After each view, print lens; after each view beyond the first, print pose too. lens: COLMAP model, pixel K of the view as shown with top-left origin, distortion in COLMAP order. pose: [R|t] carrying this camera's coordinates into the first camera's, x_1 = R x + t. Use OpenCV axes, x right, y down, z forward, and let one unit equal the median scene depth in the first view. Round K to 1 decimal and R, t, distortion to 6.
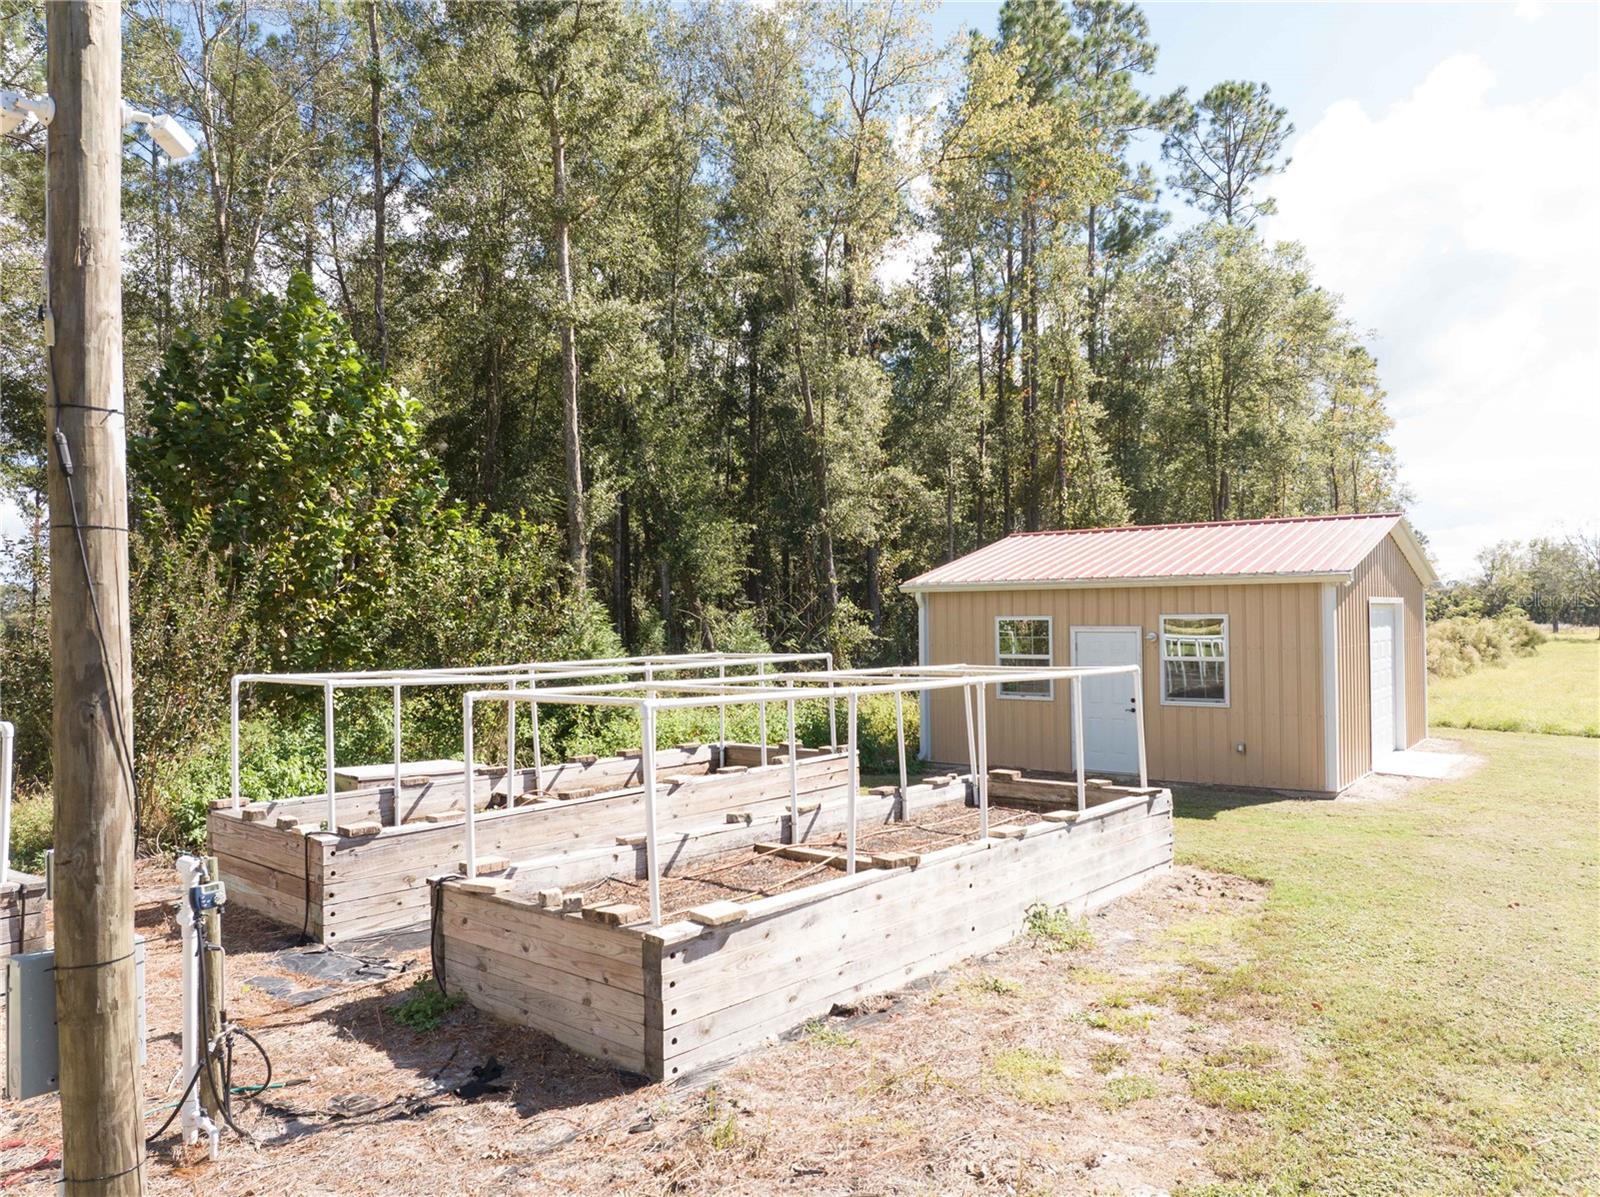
lens RADIAL K [[1137.3, 0, 797.1], [0, 1137.3, 599.9], [0, 0, 1]] dist [-0.045006, 0.012555]
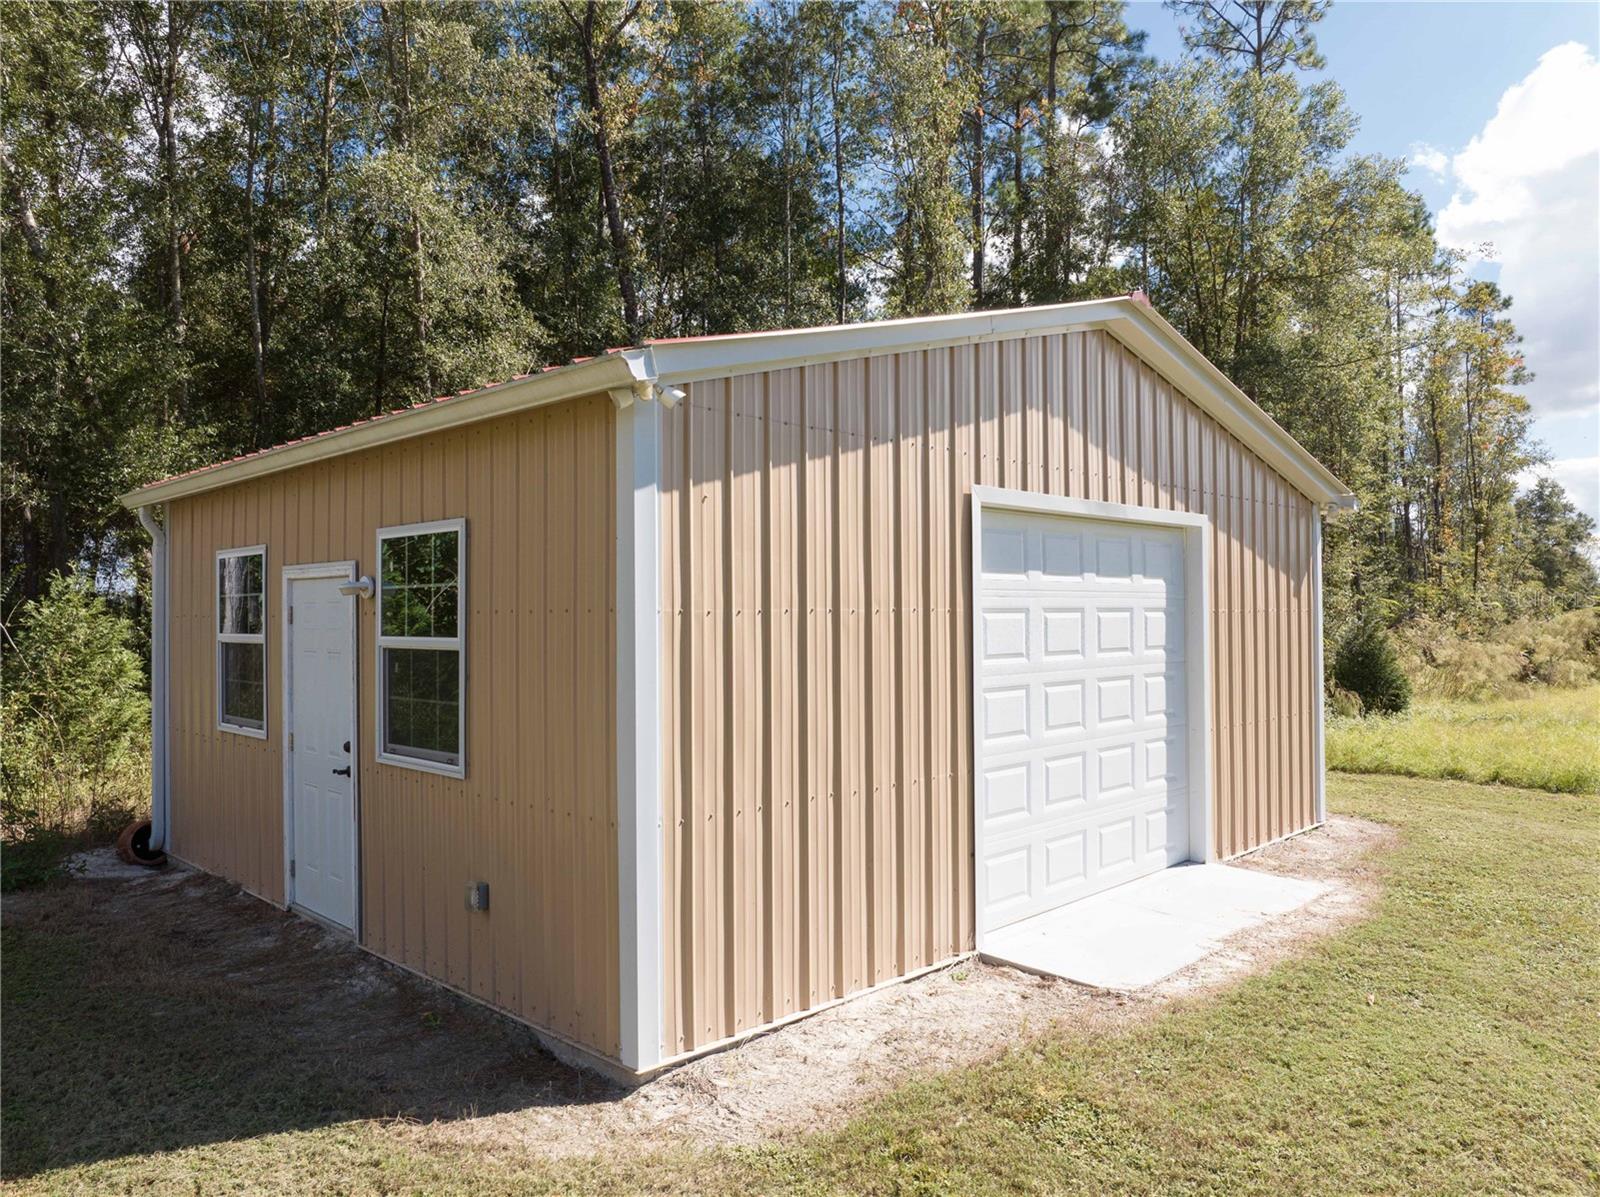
lens RADIAL K [[1137.3, 0, 802.5], [0, 1137.3, 602.4], [0, 0, 1]] dist [-0.045006, 0.012555]
pose [[0.992755, 0.004674, -0.120067, 0.469442], [-0.004194, 0.999982, 0.004249, 0.033153], [0.120085, -0.003714, 0.992757, 0.583563]]
